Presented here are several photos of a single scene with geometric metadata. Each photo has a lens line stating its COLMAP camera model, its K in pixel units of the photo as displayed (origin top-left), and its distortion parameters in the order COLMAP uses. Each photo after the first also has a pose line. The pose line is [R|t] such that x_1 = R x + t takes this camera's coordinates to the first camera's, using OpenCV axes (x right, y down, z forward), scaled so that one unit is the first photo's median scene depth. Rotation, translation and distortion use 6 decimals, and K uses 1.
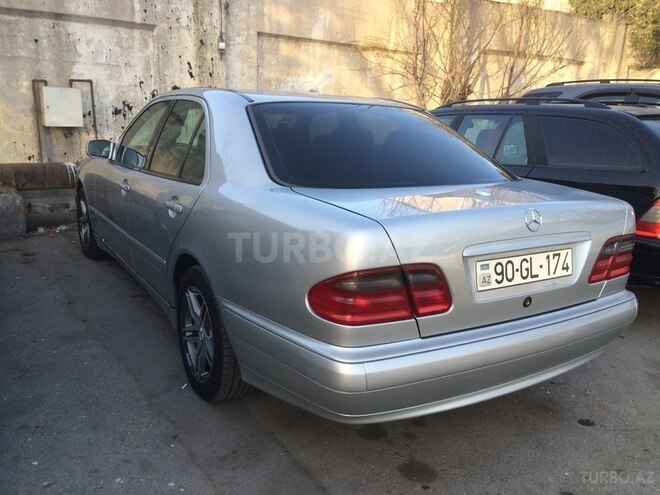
lens RADIAL K [[570.5, 0, 335.9], [0, 570.5, 243.8], [0, 0, 1]] dist [0.079250, -0.108580]
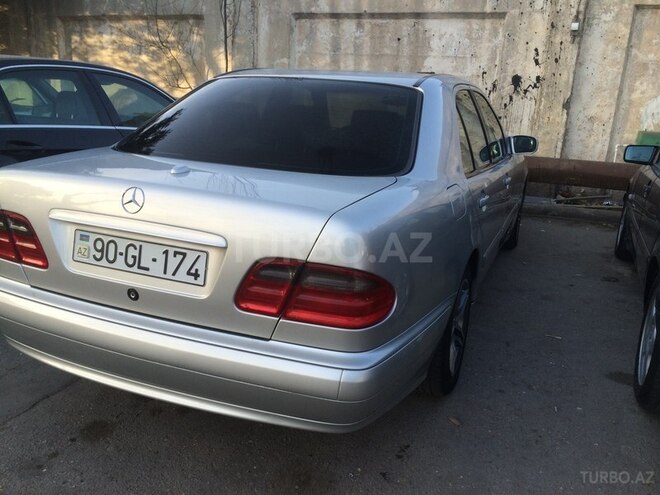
lens RADIAL K [[570.5, 0, 332.6], [0, 570.5, 247.1], [0, 0, 1]] dist [0.079250, -0.108580]
pose [[0.567111, 0.207074, -0.797186, 0.387283], [-0.204599, 0.972960, 0.107182, -0.040331], [0.797825, 0.102319, 0.594144, 0.236474]]
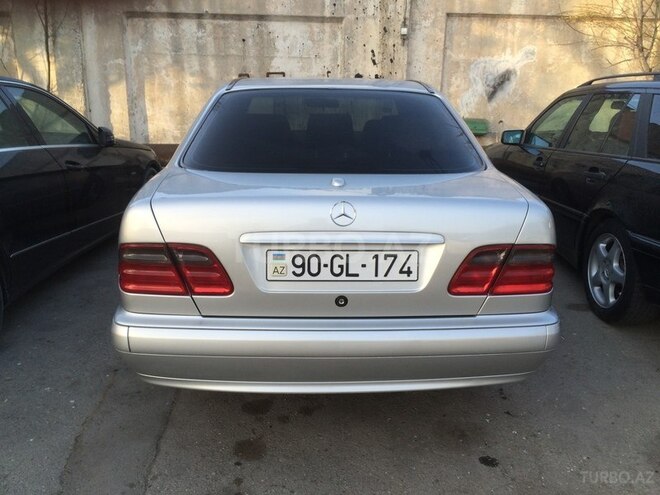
lens RADIAL K [[570.5, 0, 334.4], [0, 570.5, 246.2], [0, 0, 1]] dist [0.079250, -0.108580]
pose [[0.863248, 0.106956, -0.493318, 0.253571], [-0.092112, 0.994263, 0.054382, -0.012200], [0.496304, -0.001505, 0.868147, 0.062770]]
